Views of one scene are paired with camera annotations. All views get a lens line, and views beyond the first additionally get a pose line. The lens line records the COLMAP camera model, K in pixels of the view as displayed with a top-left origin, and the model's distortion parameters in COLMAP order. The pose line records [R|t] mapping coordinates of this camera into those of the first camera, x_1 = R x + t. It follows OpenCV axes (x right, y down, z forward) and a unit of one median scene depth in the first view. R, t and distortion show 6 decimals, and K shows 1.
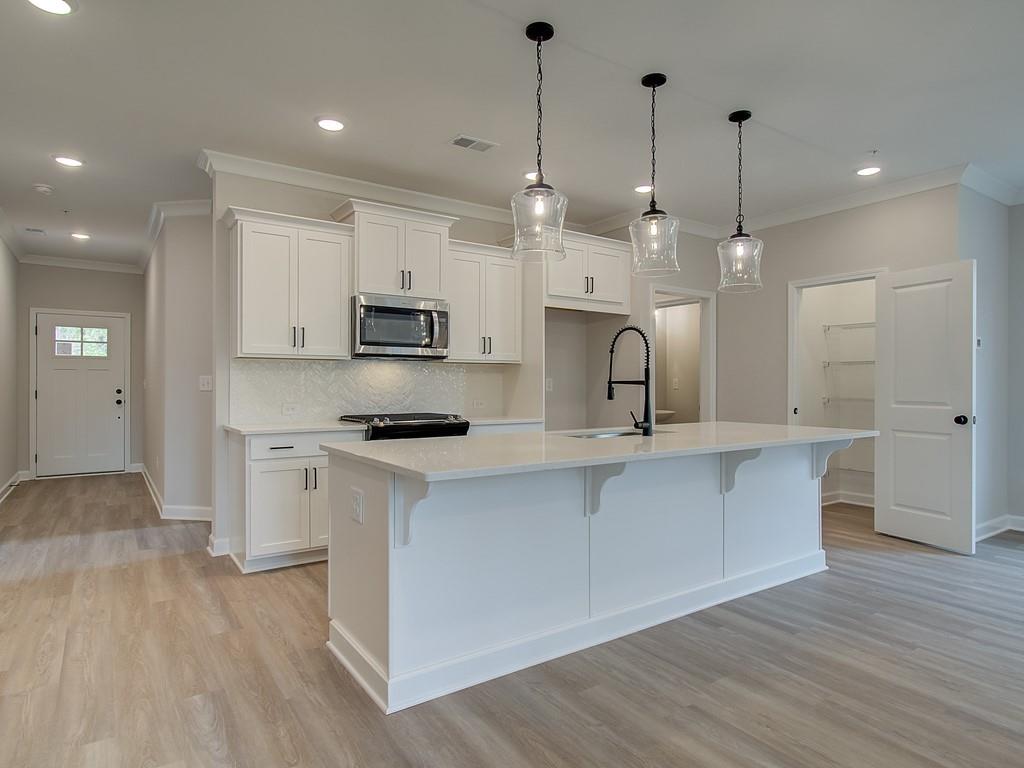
lens RADIAL K [[581.9, 0, 540.1], [0, 581.9, 386.2], [0, 0, 1]] dist [0.001008, 0.000574]
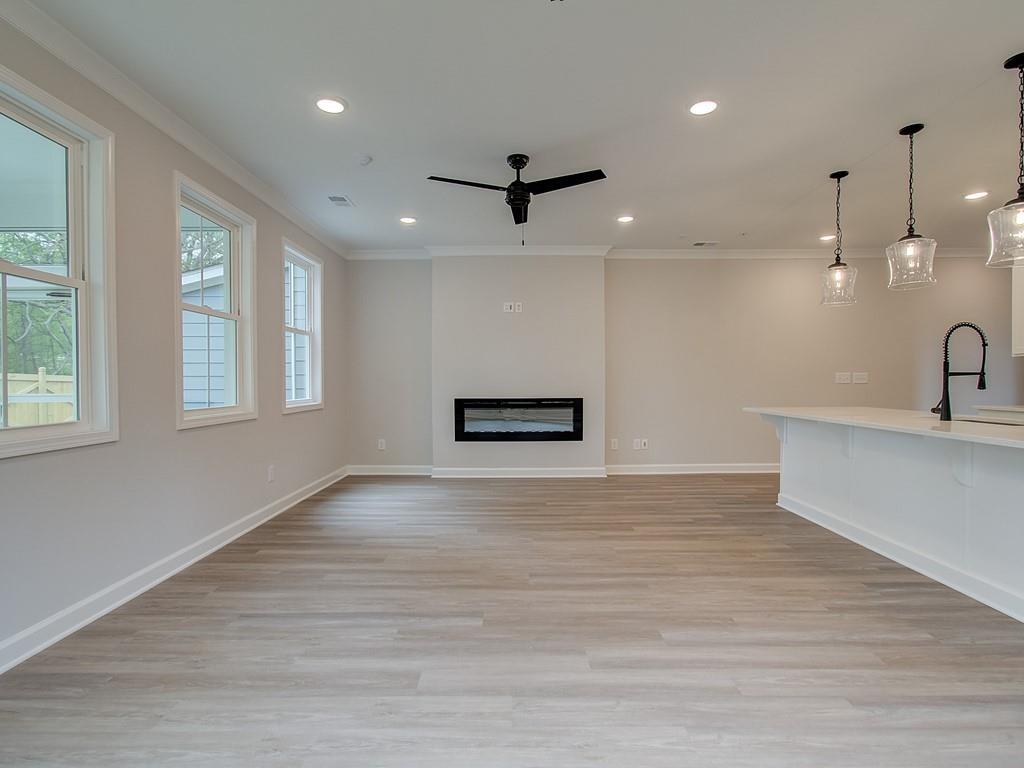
lens RADIAL K [[544.1, 0, 512.0], [0, 544.1, 384.0], [0, 0, 1]] dist [0.040939, 0.000299]
pose [[-0.570018, 0.007801, -0.821595, 1.233374], [0.003048, 0.999968, 0.007380, 0.002405], [0.821627, 0.001703, -0.570023, 0.729450]]
